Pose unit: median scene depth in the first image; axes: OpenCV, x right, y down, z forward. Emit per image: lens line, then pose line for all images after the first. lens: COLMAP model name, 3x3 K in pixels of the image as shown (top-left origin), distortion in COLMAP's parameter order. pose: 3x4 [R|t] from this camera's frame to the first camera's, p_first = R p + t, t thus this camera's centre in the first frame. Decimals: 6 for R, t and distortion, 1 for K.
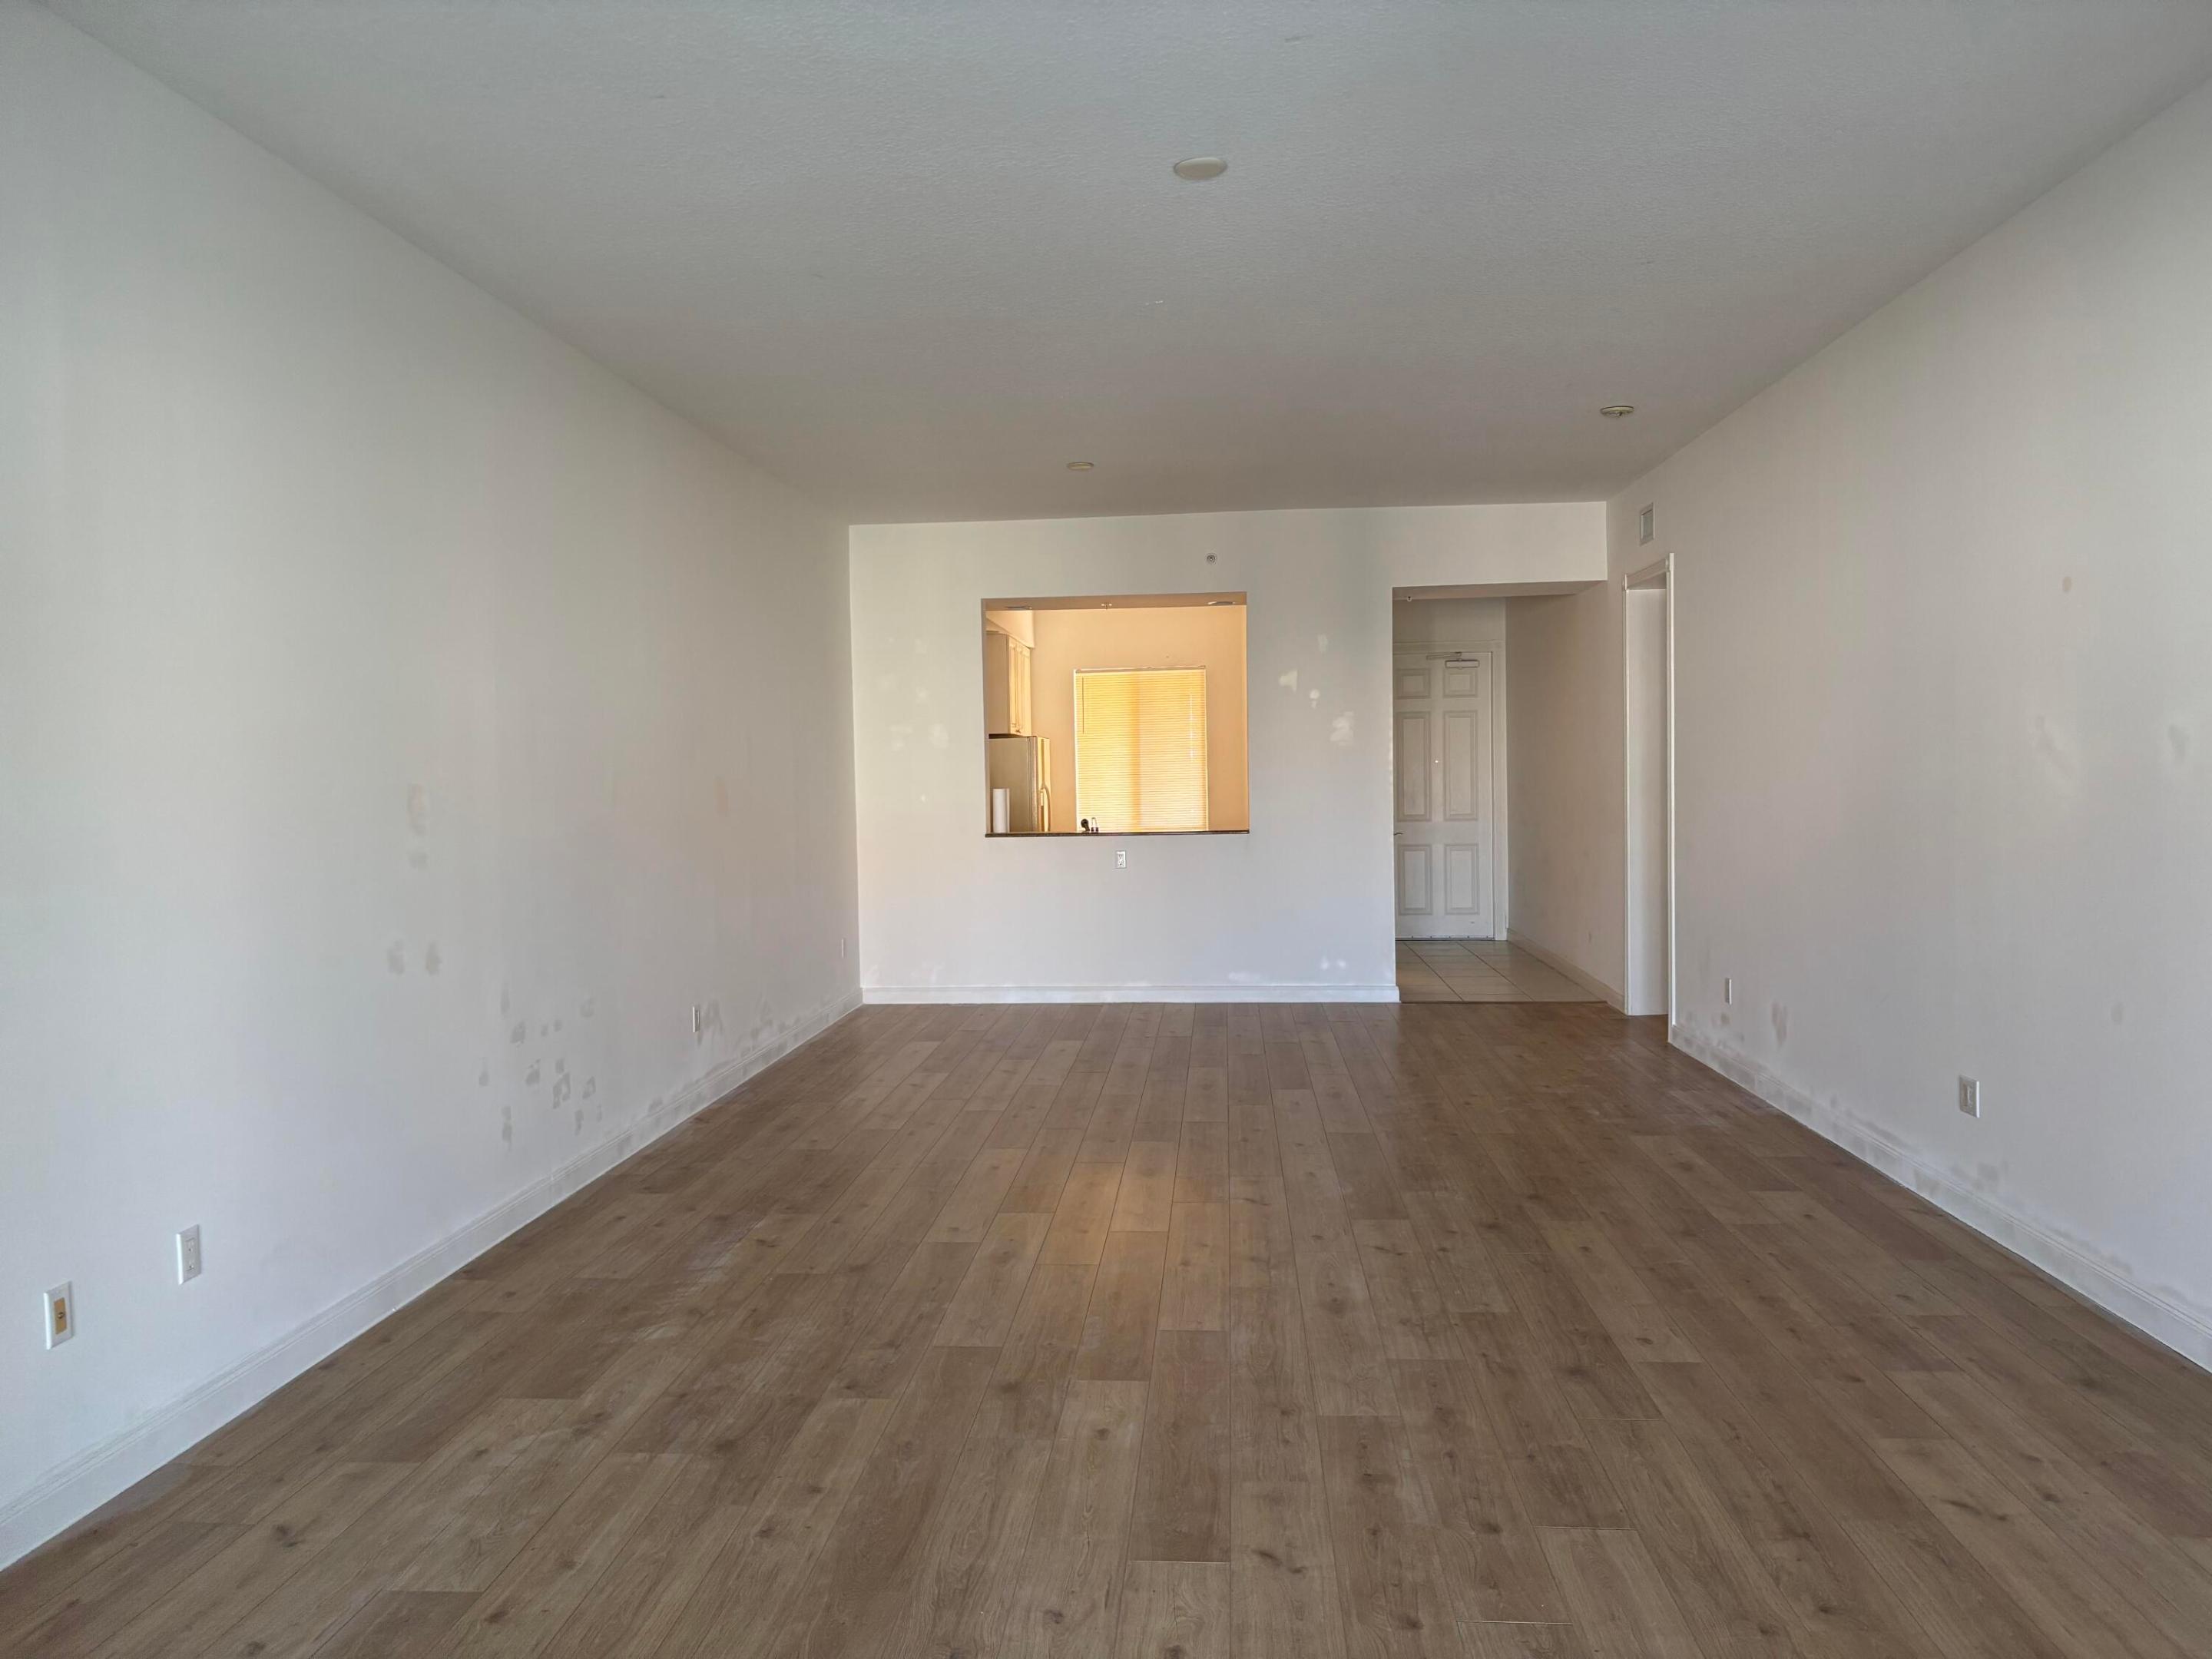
lens RADIAL K [[1672.6, 0, 1106.6], [0, 1672.6, 829.7], [0, 0, 1]] dist [-0.003222, -0.000128]
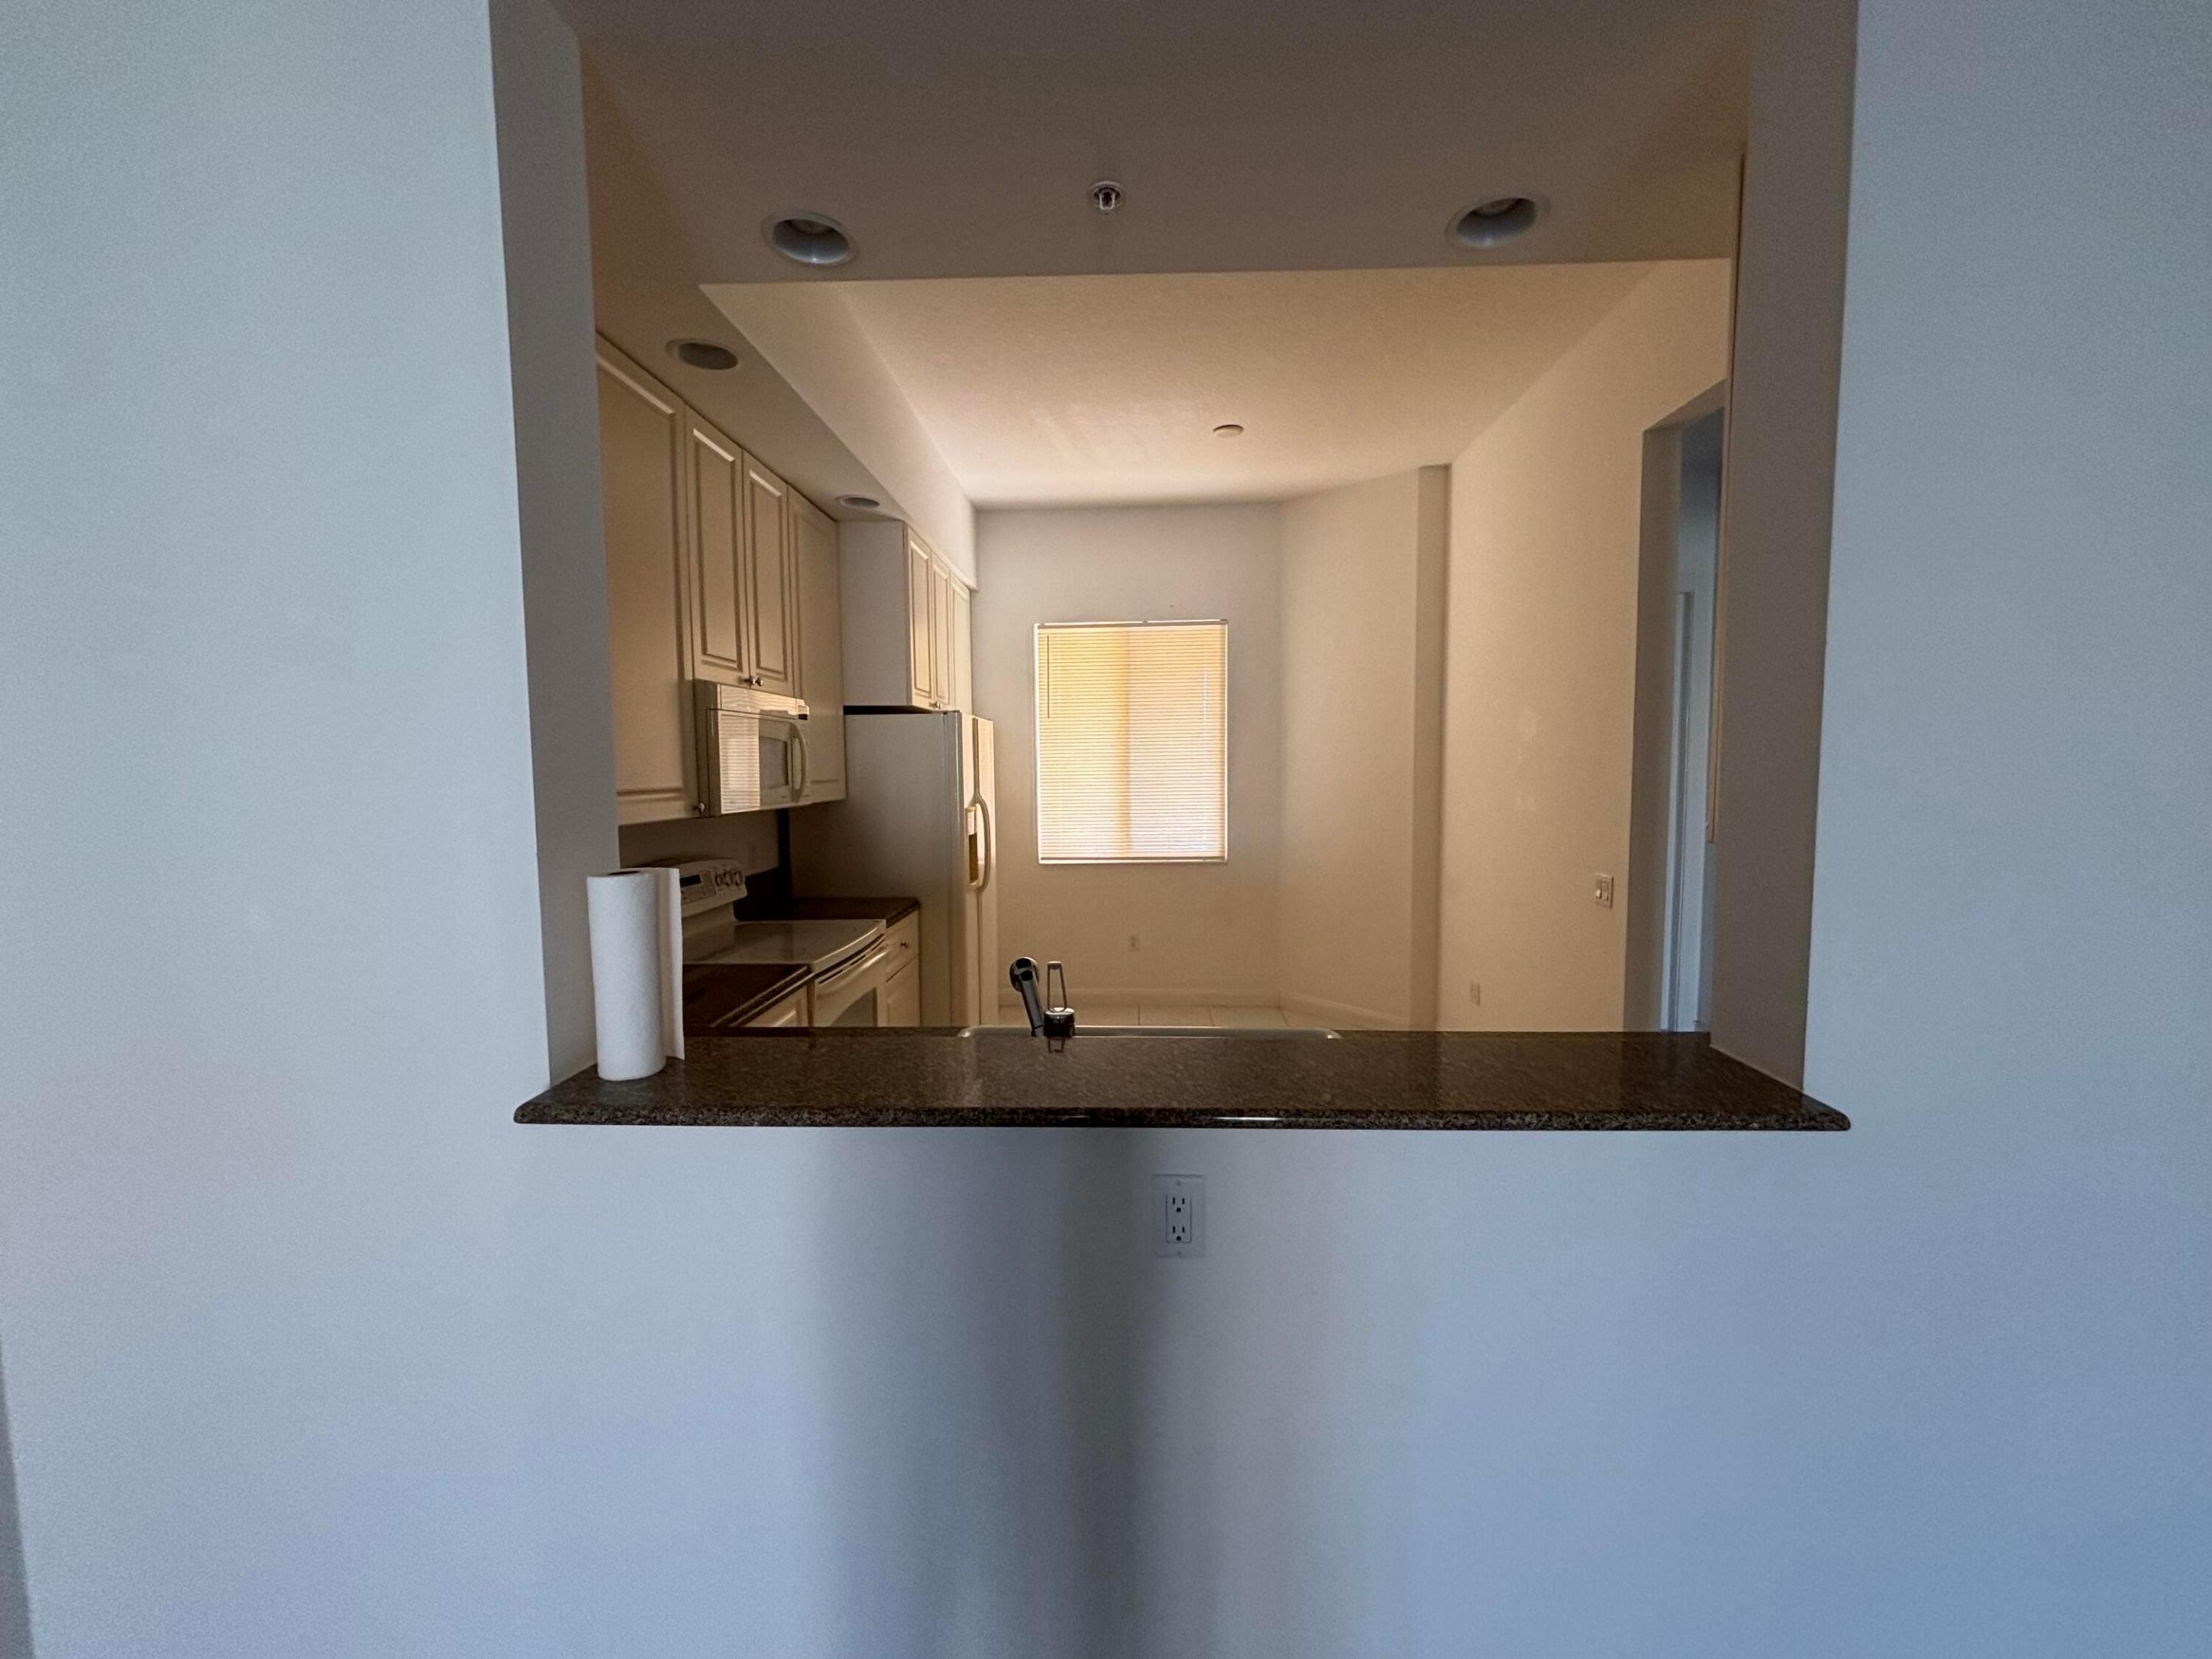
lens RADIAL K [[893.7, 0, 1106.7], [0, 893.7, 829.0], [0, 0, 1]] dist [0.002174, 0.001191]
pose [[0.999302, 0.006712, 0.036736, -0.003230], [-0.008051, 0.999304, 0.036424, -0.025674], [-0.036466, -0.036694, 0.998661, 0.636459]]
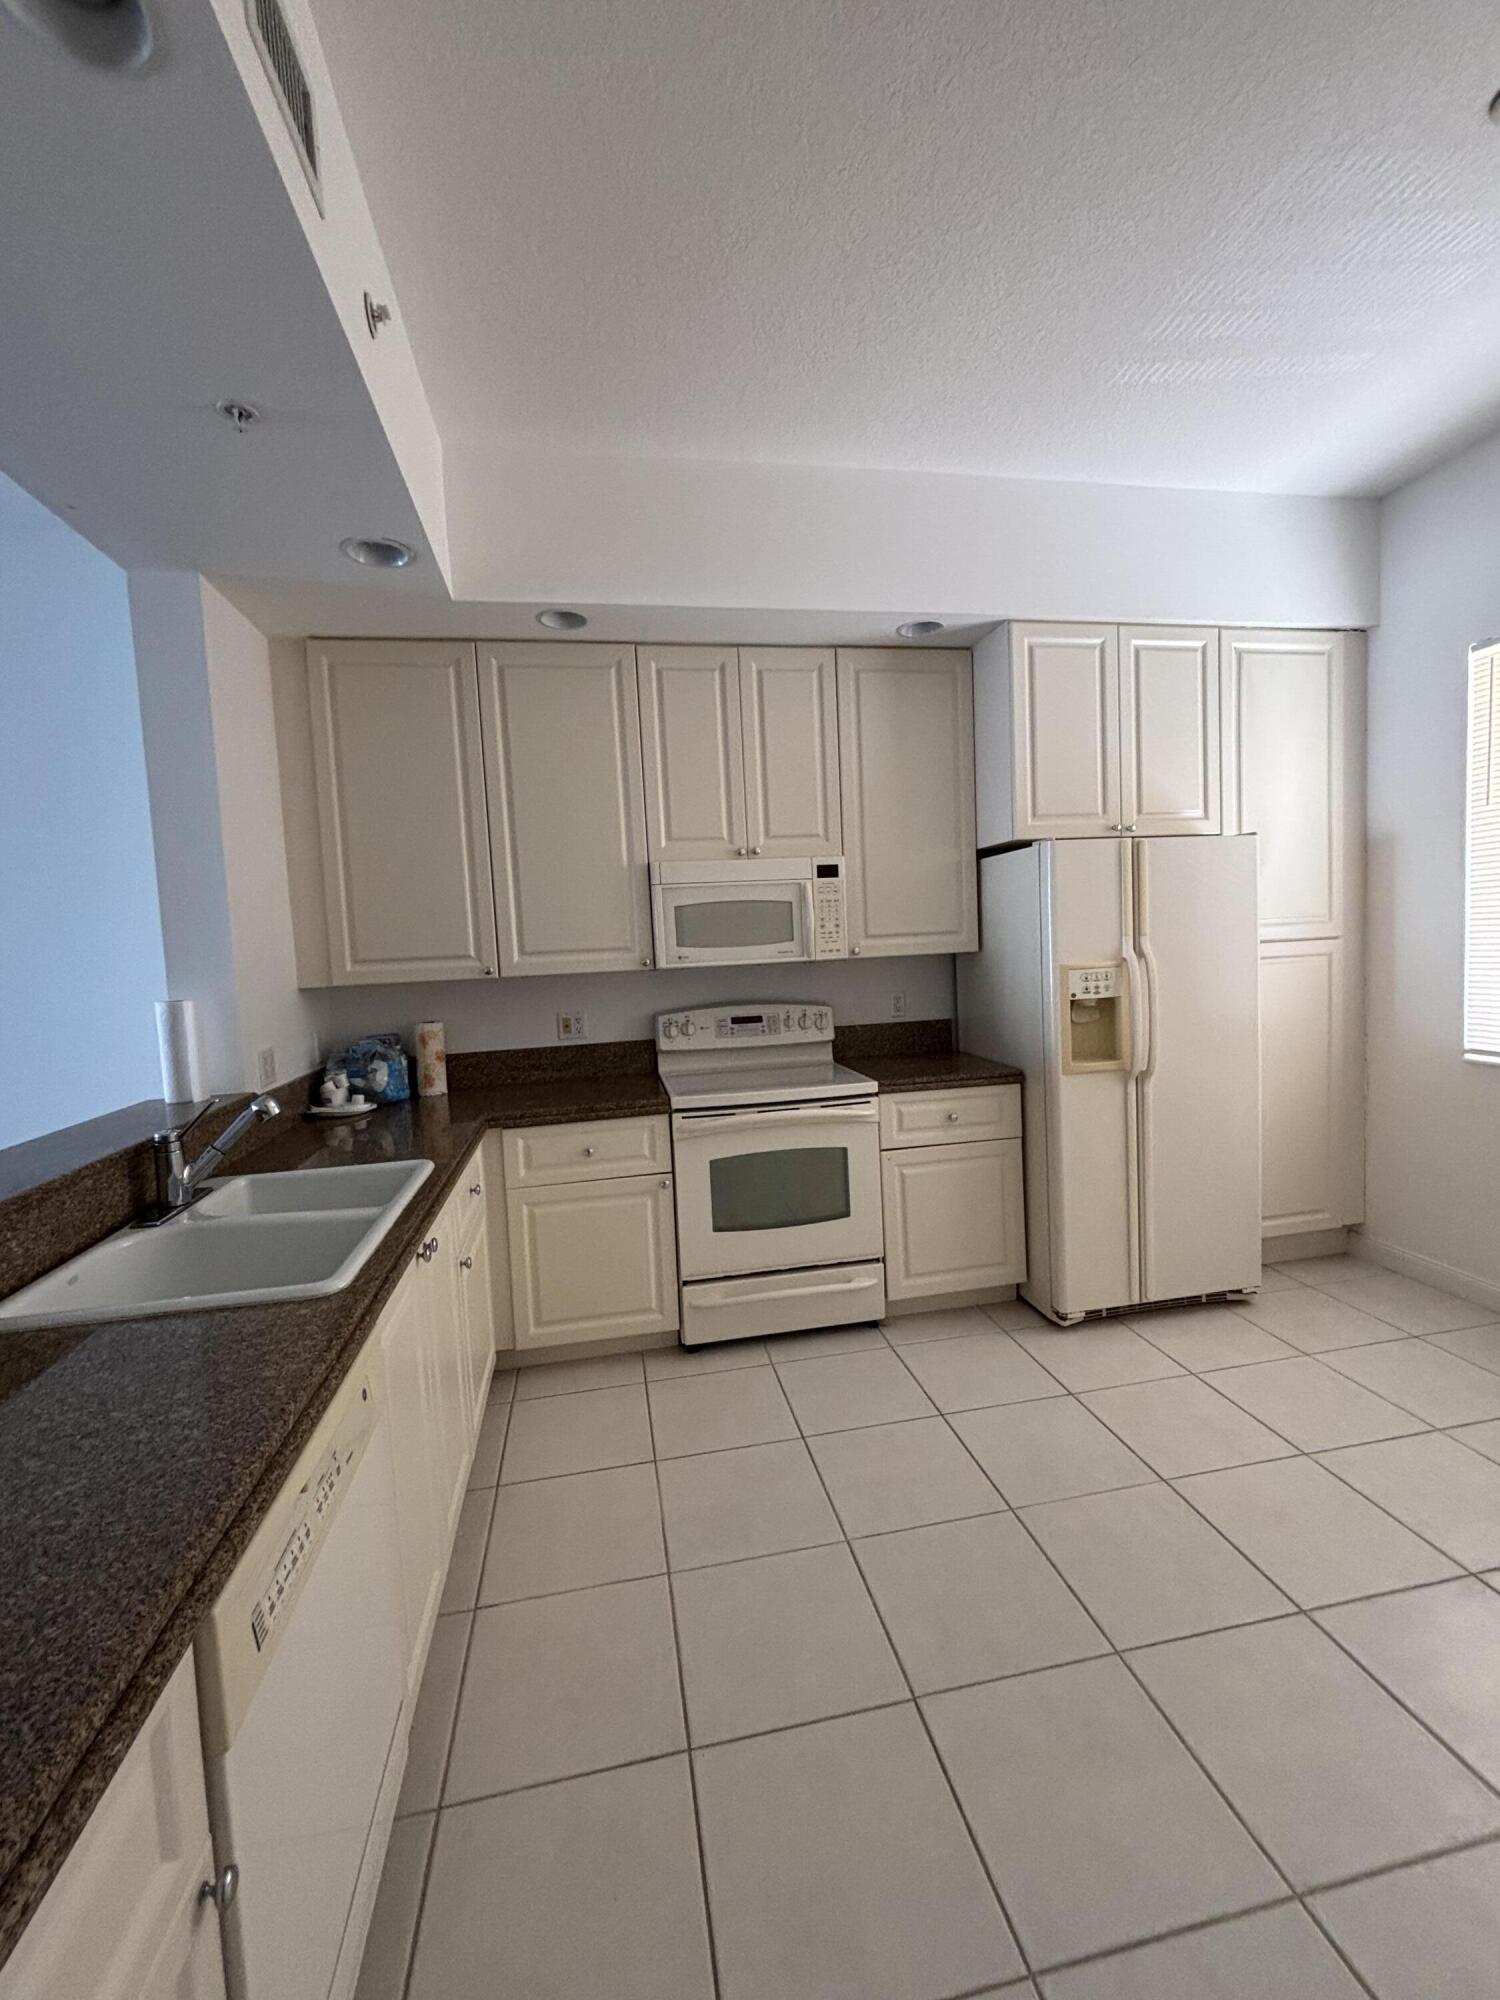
lens RADIAL K [[827.7, 0, 749.6], [0, 827.7, 999.9], [0, 0, 1]] dist [0.003475, -0.000366]
pose [[0.249571, 0.074145, -0.965514, 0.133800], [0.010352, 0.996803, 0.079224, -0.029545], [0.968301, -0.029766, 0.248006, 0.789578]]
